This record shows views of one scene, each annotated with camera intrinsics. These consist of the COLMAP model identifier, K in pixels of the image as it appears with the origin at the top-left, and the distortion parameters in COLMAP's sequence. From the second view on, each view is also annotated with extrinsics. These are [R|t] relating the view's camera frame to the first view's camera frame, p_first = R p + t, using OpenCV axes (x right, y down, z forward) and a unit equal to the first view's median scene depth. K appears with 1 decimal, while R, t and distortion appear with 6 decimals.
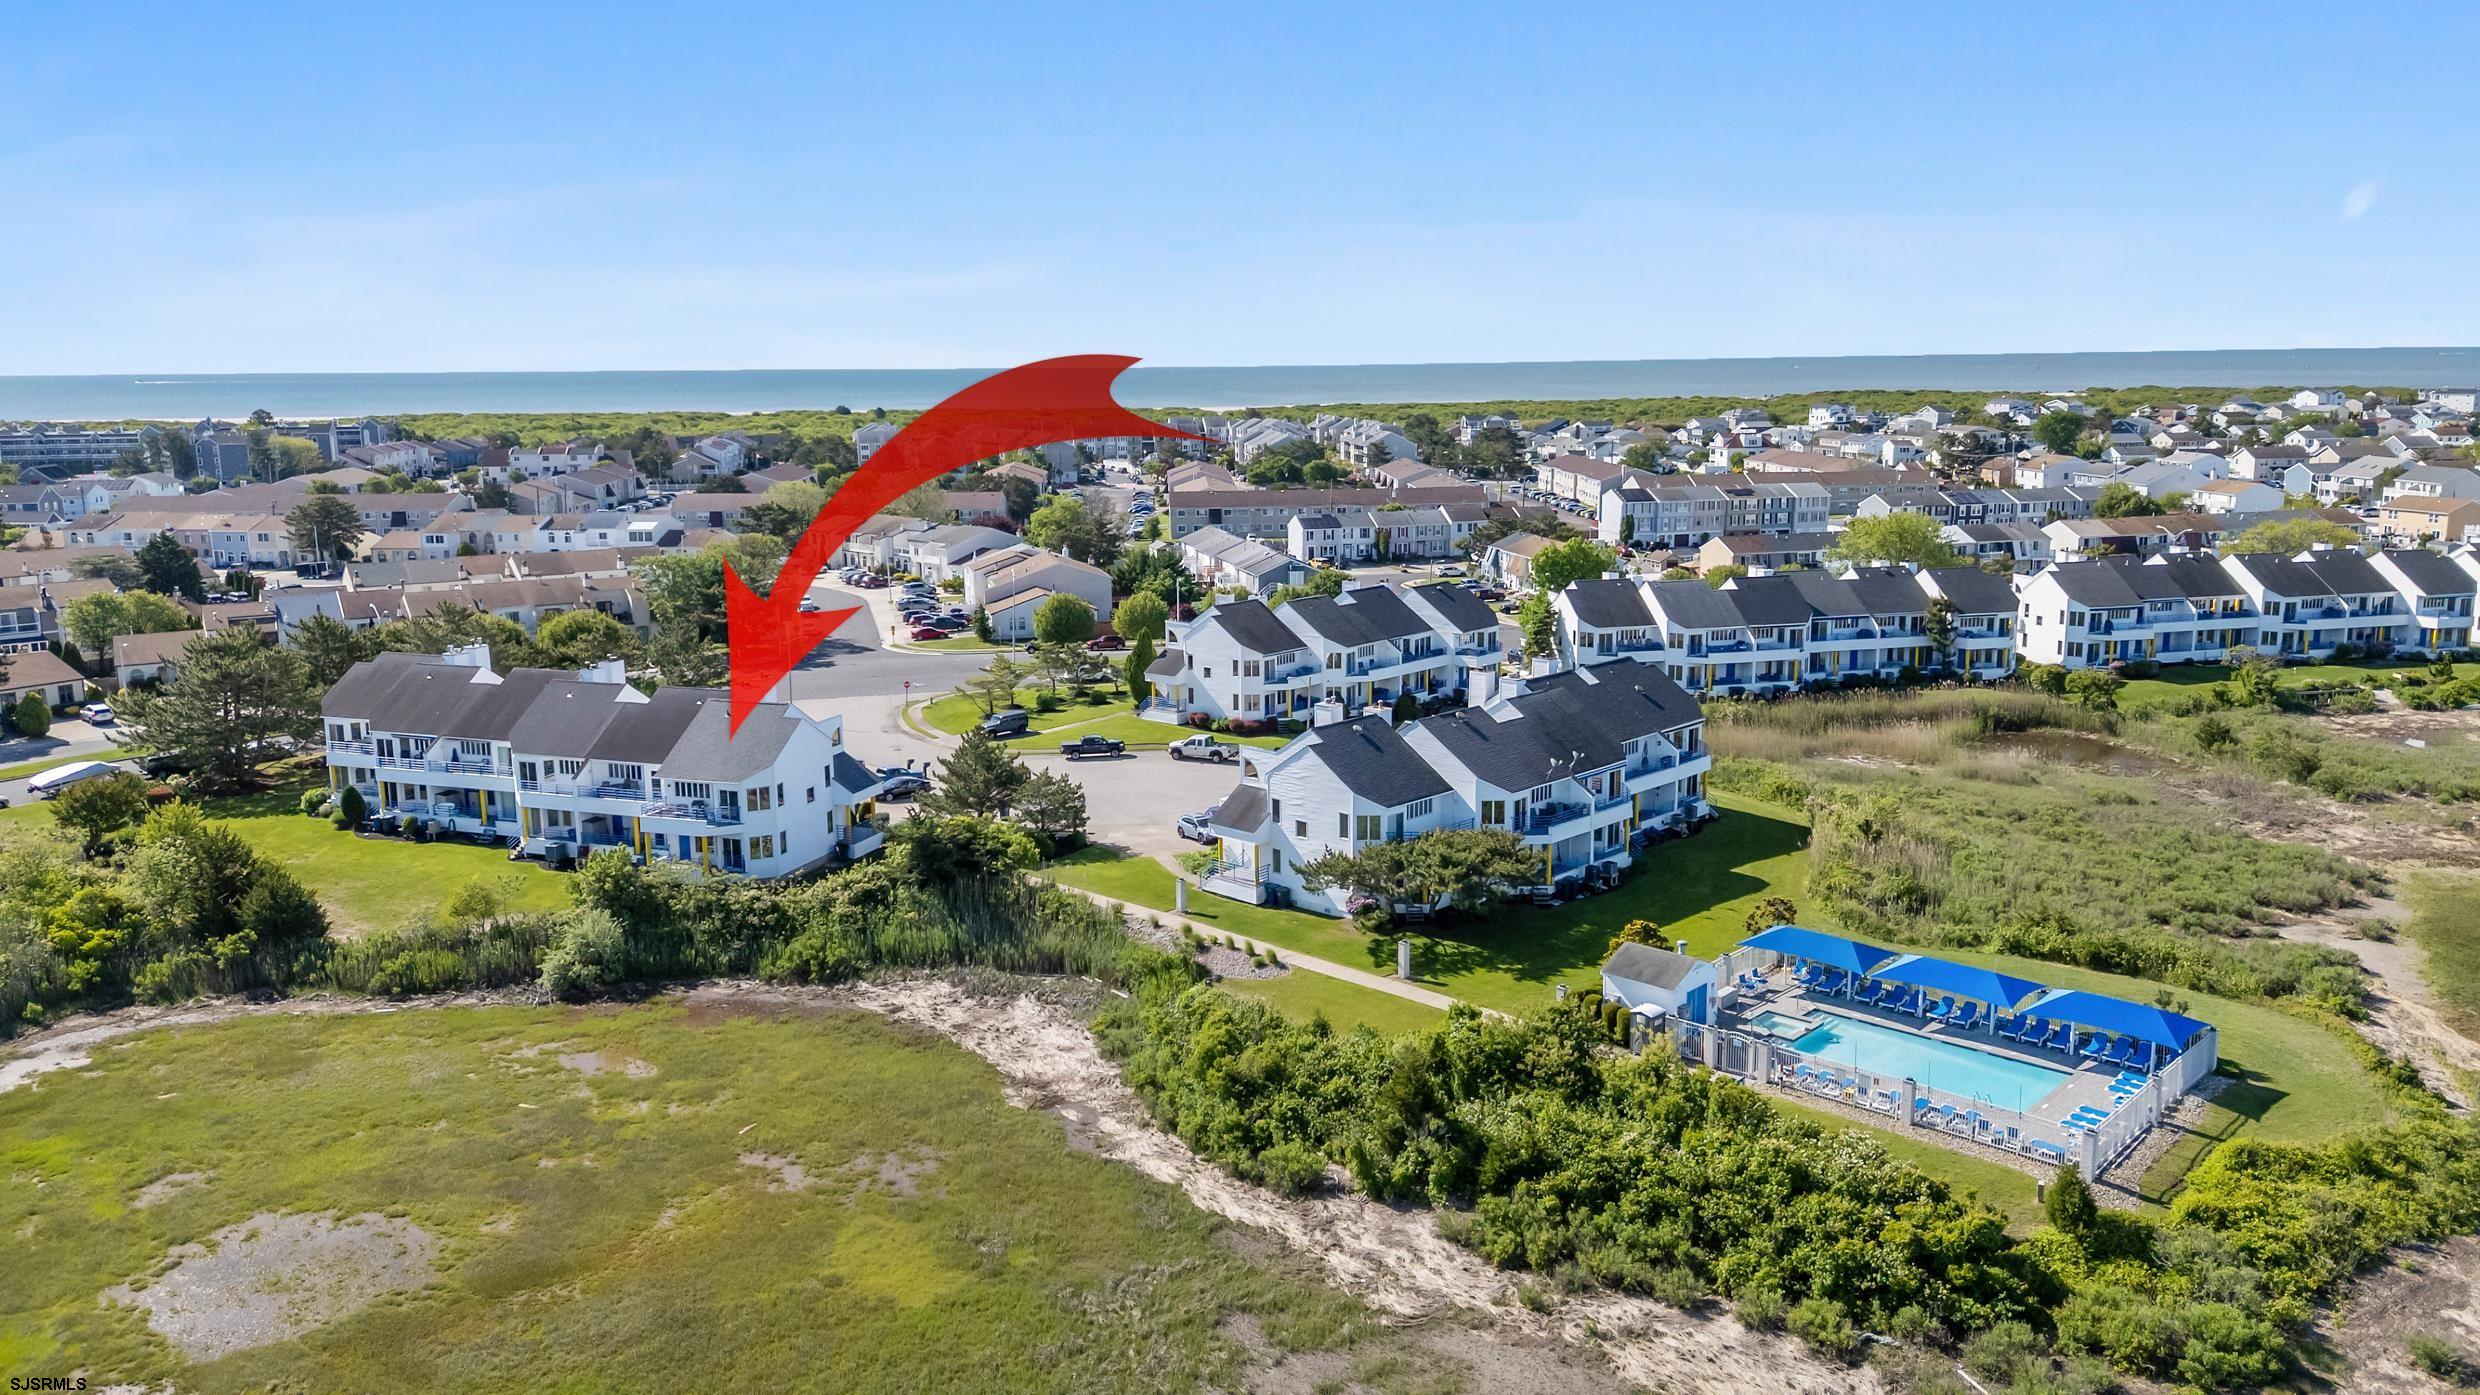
lens RADIAL K [[1814.6, 0, 1246.2], [0, 1814.6, 697.9], [0, 0, 1]] dist [0.087947, -0.092966]
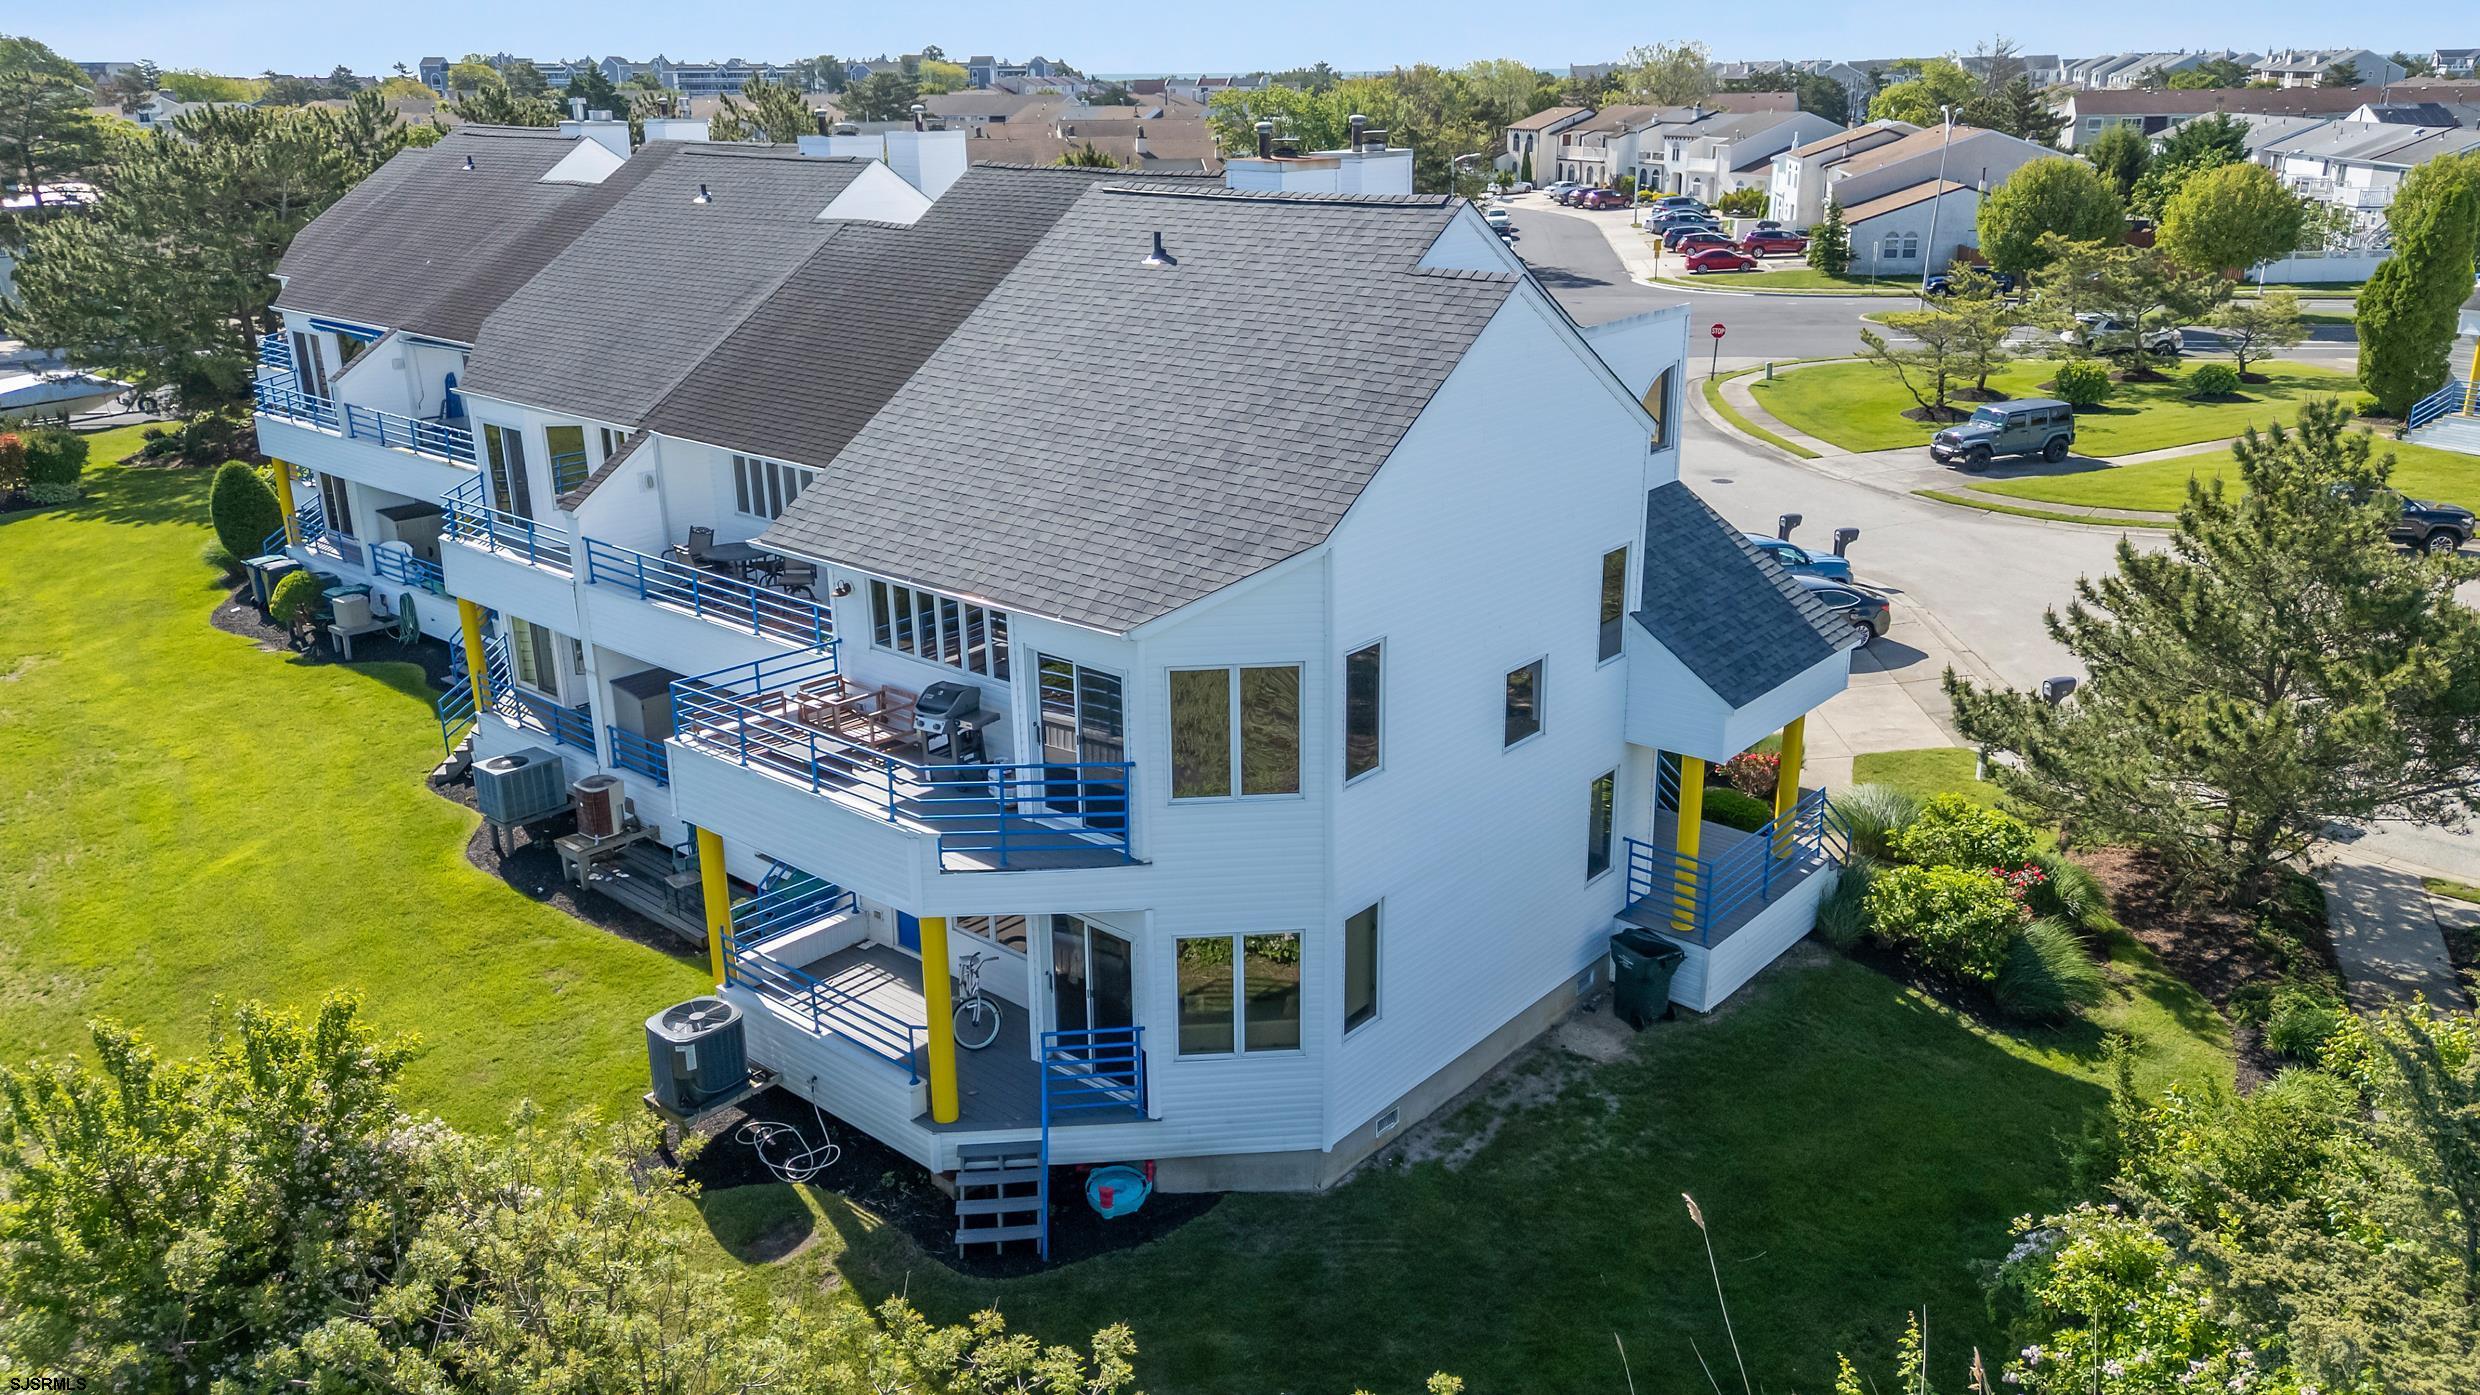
lens RADIAL K [[1814.6, 0, 1246.2], [0, 1814.6, 697.9], [0, 0, 1]] dist [0.087947, -0.092966]
pose [[0.934195, 0.119254, -0.336241, -0.227060], [-0.067154, 0.984411, 0.162562, 0.026667], [0.350385, -0.129285, 0.927640, 0.913840]]
